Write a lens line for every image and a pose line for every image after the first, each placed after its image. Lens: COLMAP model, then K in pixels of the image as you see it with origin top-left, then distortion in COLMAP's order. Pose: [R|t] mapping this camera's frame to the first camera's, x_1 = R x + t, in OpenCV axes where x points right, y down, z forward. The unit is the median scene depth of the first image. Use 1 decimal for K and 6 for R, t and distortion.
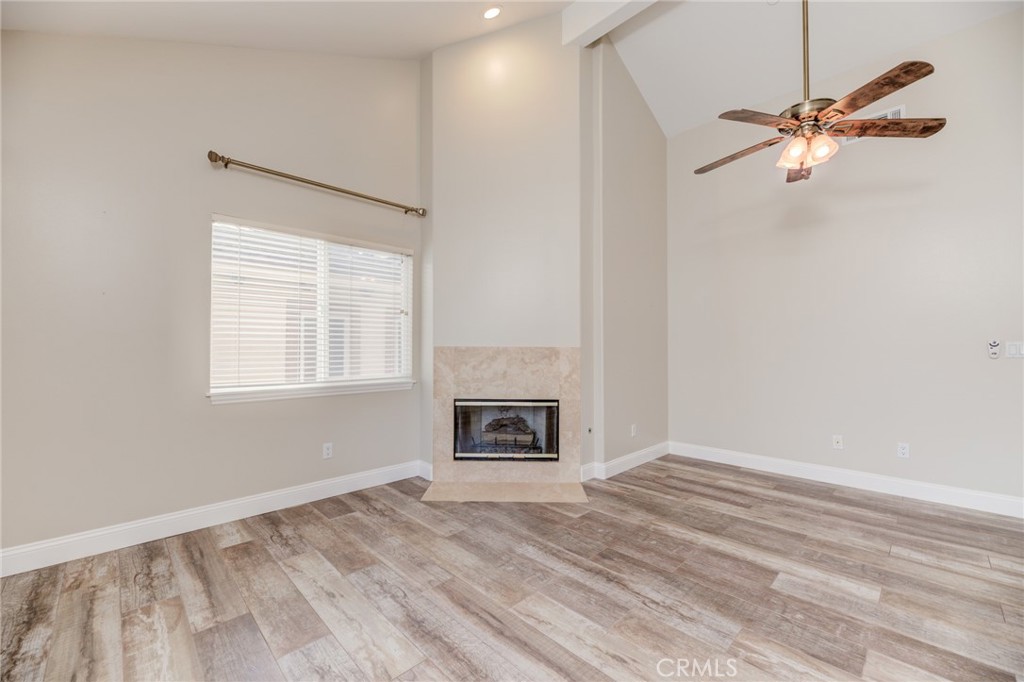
lens RADIAL K [[415.7, 0, 519.5], [0, 415.7, 347.0], [0, 0, 1]] dist [-0.001942, -0.000858]
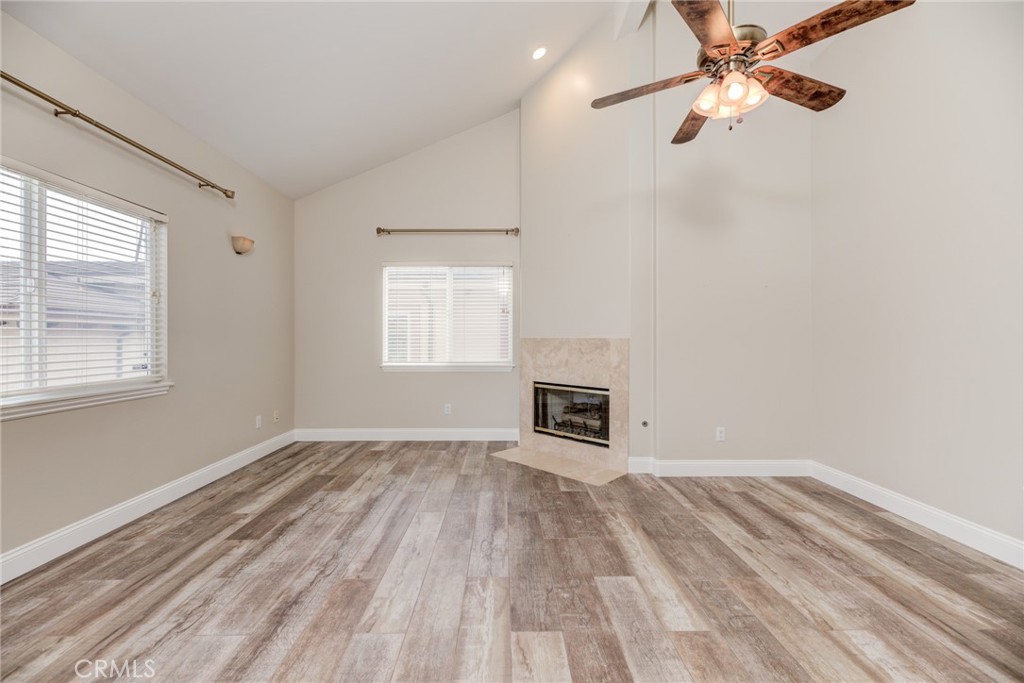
lens RADIAL K [[415.7, 0, 503.8], [0, 415.7, 342.4], [0, 0, 1]] dist [-0.001942, -0.000858]
pose [[0.716318, 0.001835, -0.697772, 0.647542], [0.000179, 0.999996, 0.002813, 0.008309], [0.697774, -0.002140, 0.716315, 0.077504]]
